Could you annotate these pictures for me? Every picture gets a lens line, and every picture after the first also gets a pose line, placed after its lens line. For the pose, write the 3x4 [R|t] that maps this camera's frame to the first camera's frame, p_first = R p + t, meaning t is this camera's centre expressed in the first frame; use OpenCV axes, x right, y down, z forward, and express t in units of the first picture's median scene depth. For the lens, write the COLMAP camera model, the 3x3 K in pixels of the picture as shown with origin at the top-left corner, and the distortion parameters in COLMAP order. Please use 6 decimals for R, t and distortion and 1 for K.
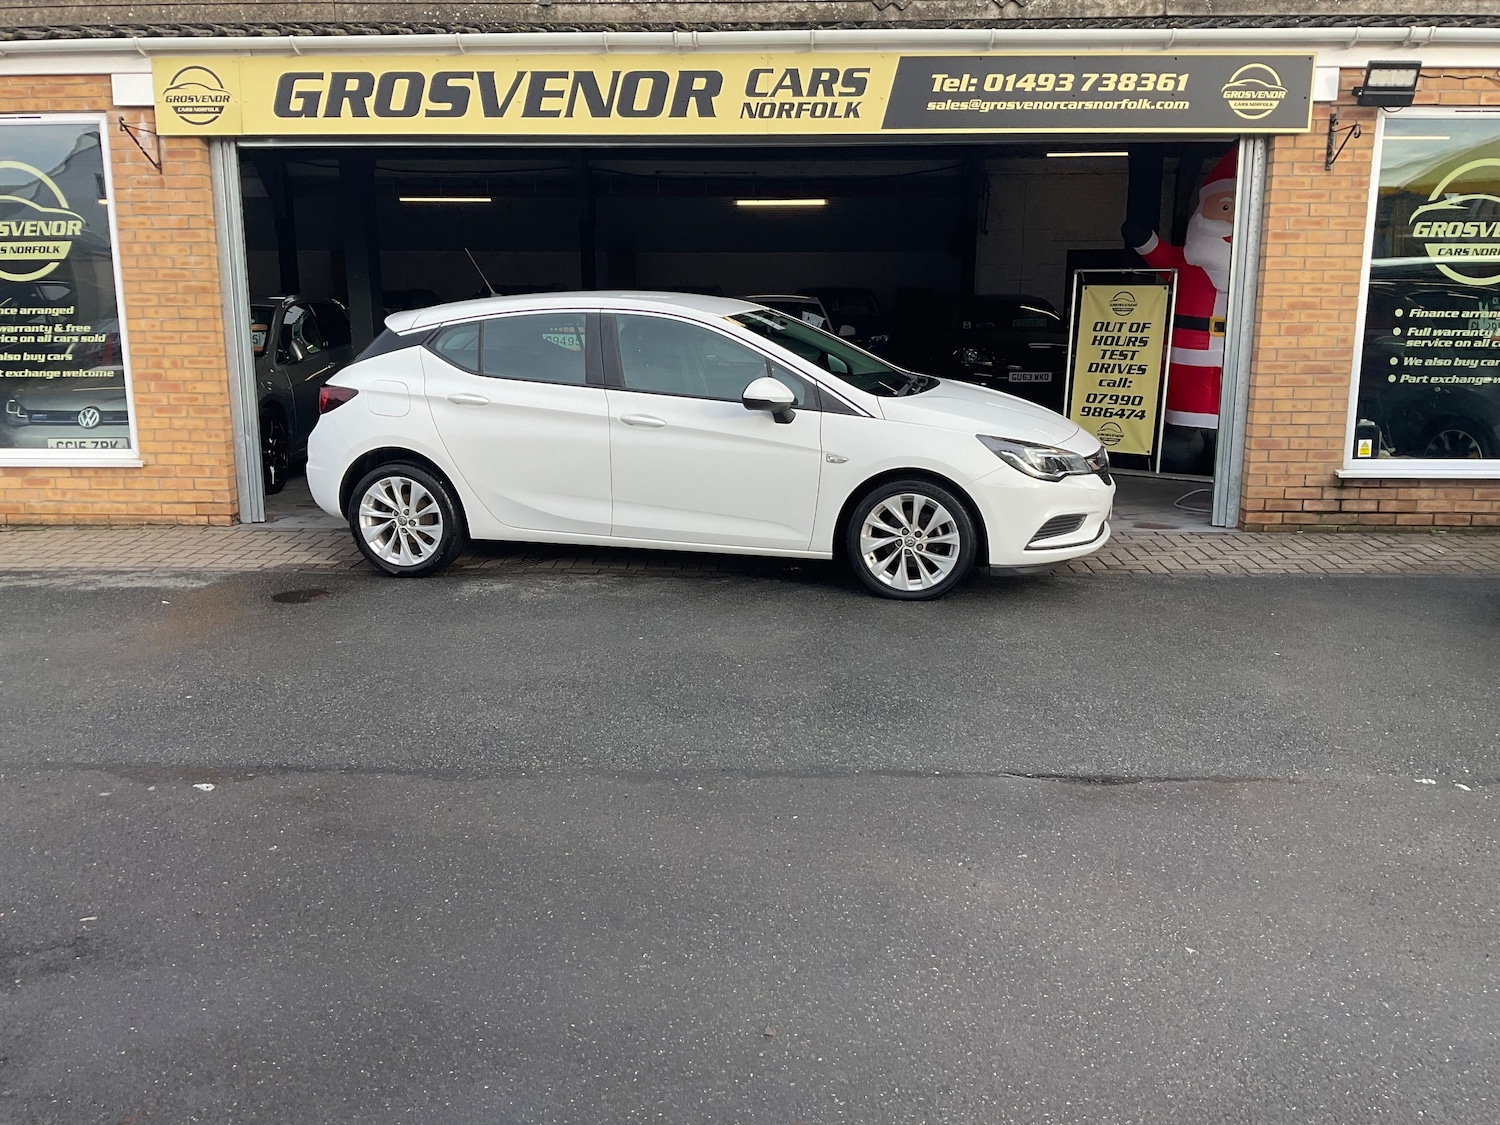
lens RADIAL K [[1245.6, 0, 745.3], [0, 1245.6, 554.2], [0, 0, 1]] dist [0.049237, -0.087737]
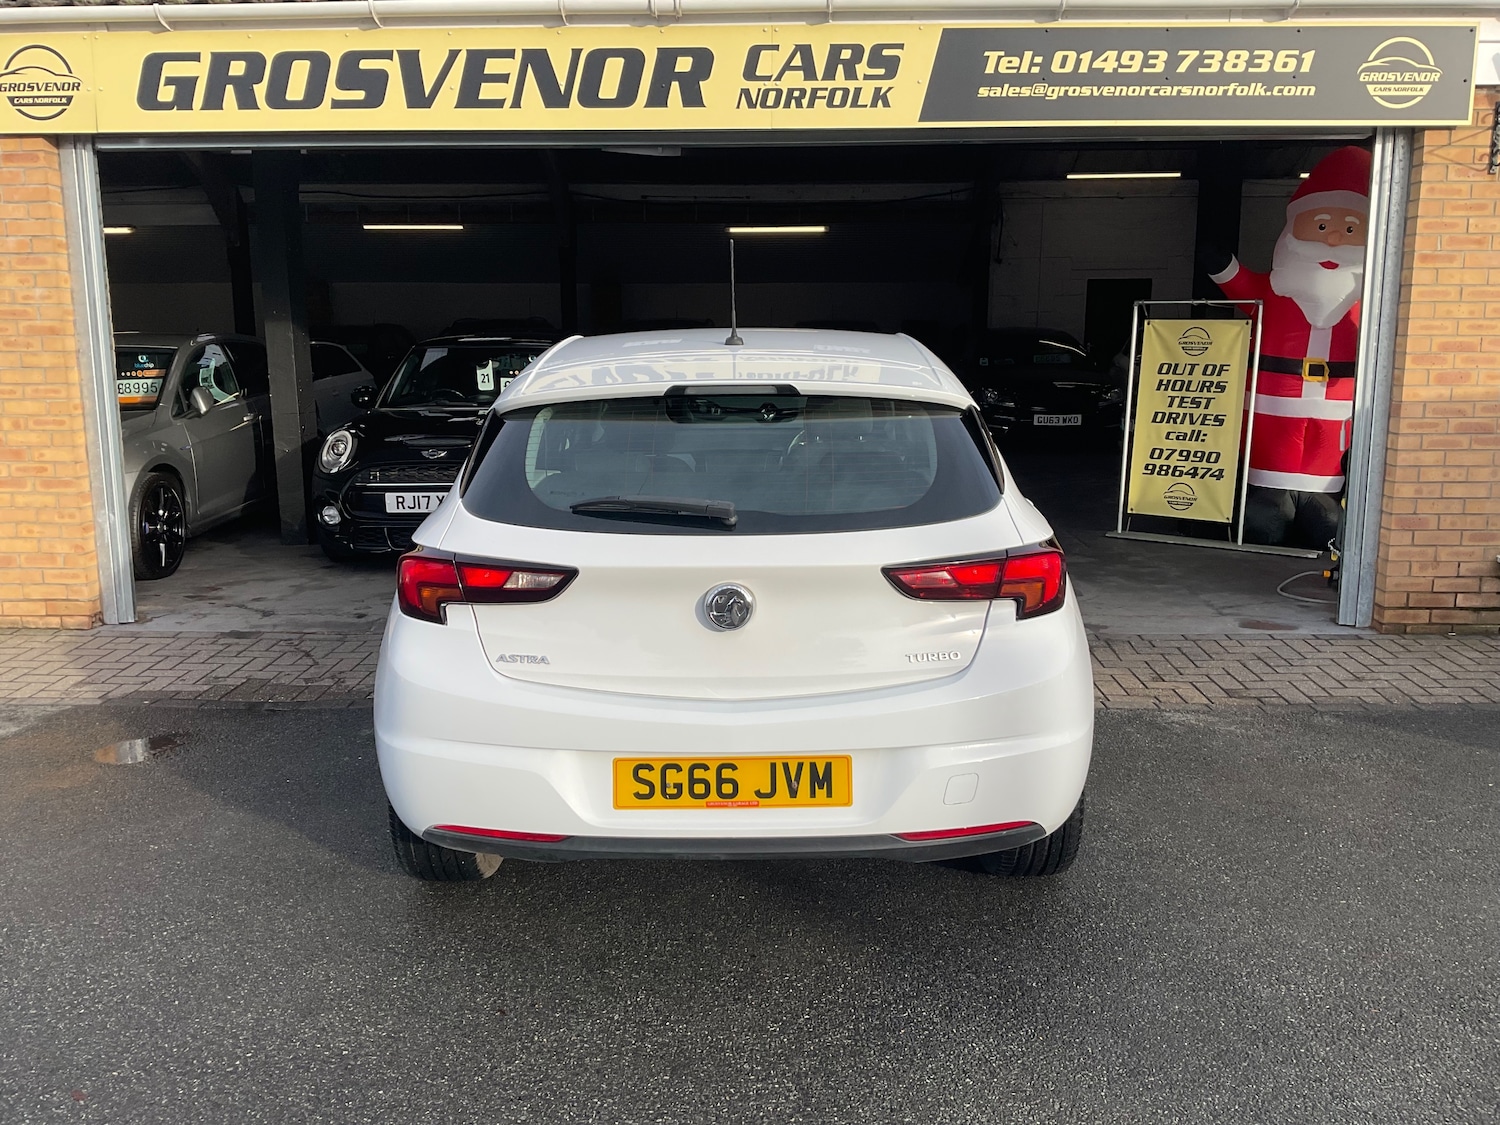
lens RADIAL K [[1245.6, 0, 747.3], [0, 1245.6, 558.8], [0, 0, 1]] dist [0.049237, -0.087737]
pose [[0.999964, -0.004285, 0.007372, -0.004309], [0.004434, 0.999784, -0.020320, -0.053391], [-0.007284, 0.020352, 0.999766, 0.229537]]
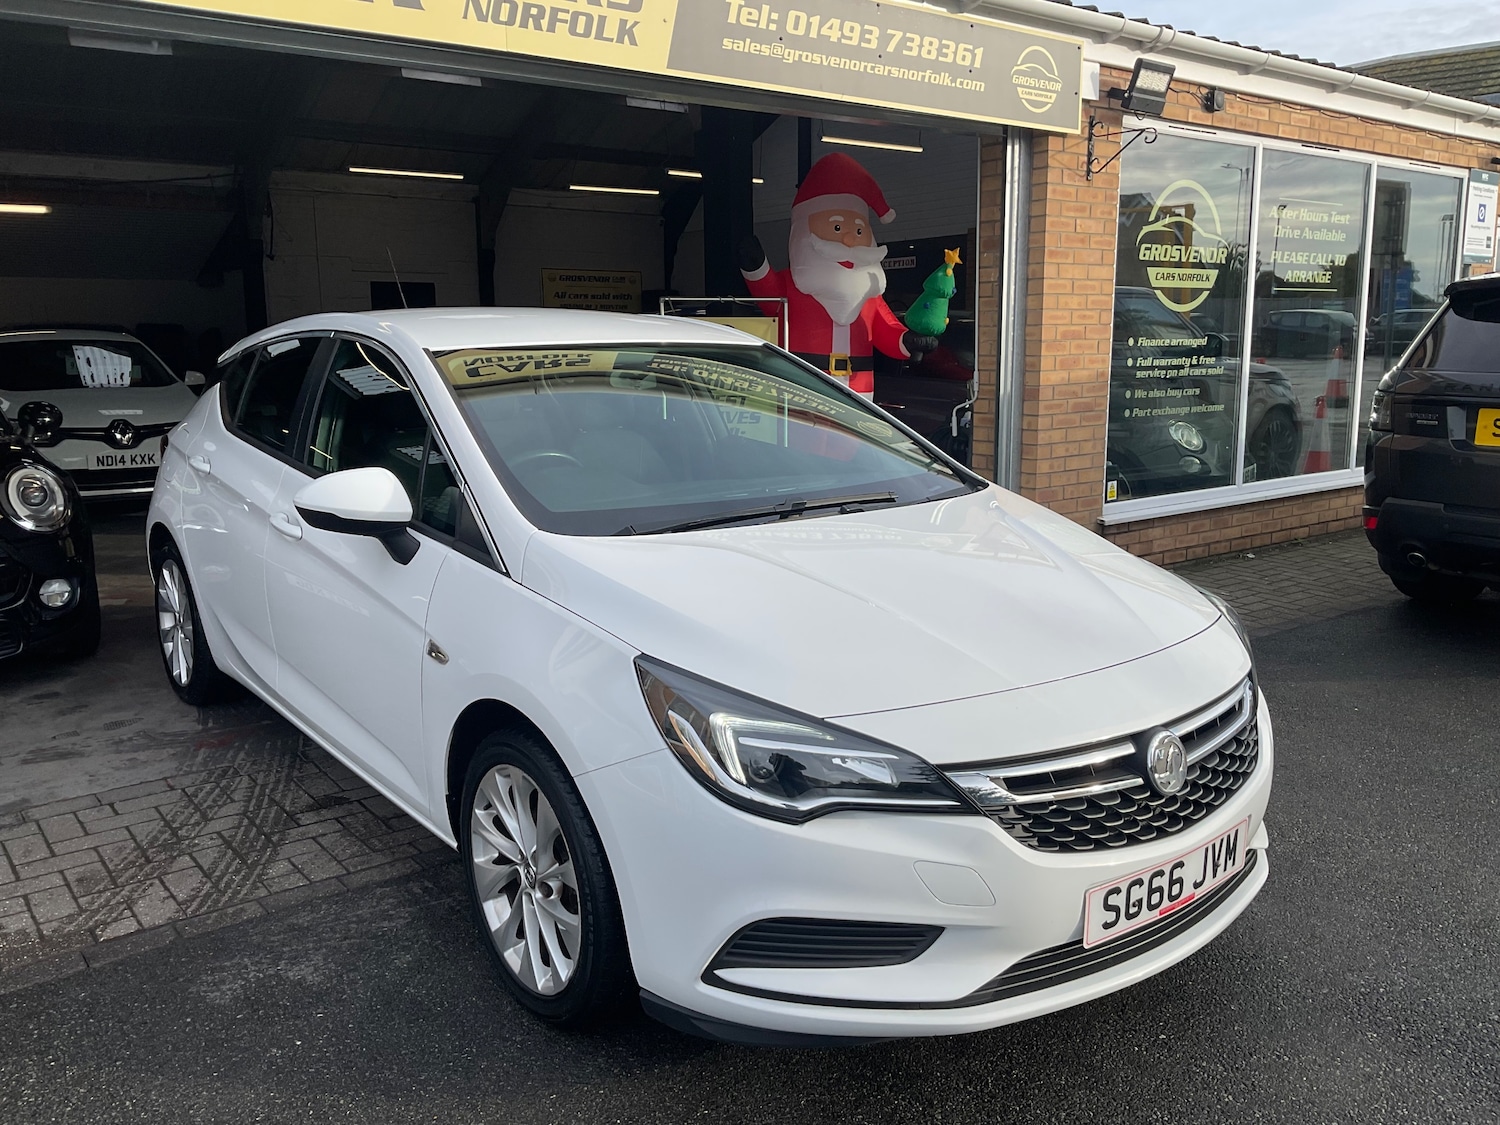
lens RADIAL K [[1245.6, 0, 743.5], [0, 1245.6, 557.0], [0, 0, 1]] dist [0.049237, -0.087737]
pose [[0.770804, -0.116742, 0.626285, -0.298232], [0.135792, 0.990582, 0.017522, -0.093089], [-0.622433, 0.071539, 0.779397, 0.483074]]
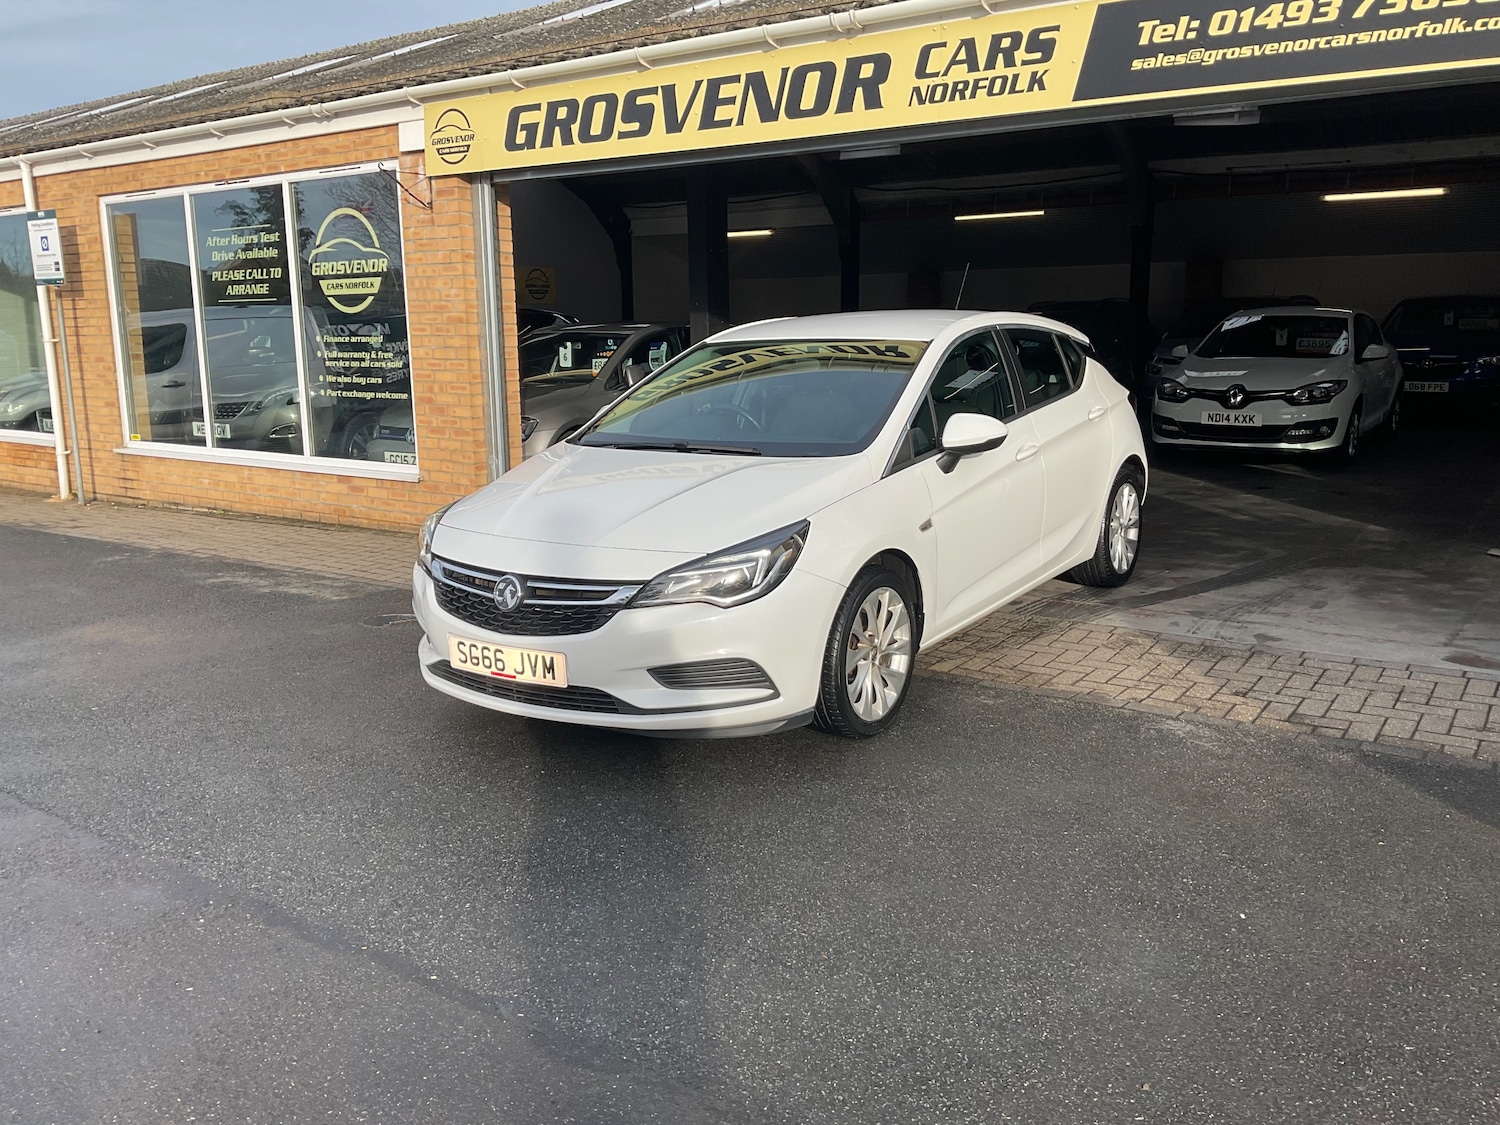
lens RADIAL K [[1245.6, 0, 746.4], [0, 1245.6, 555.6], [0, 0, 1]] dist [0.049237, -0.087737]
pose [[0.843018, 0.090104, -0.530285, 0.372472], [-0.095301, 0.995293, 0.017612, -0.056737], [0.529375, 0.035690, 0.847637, 0.250808]]
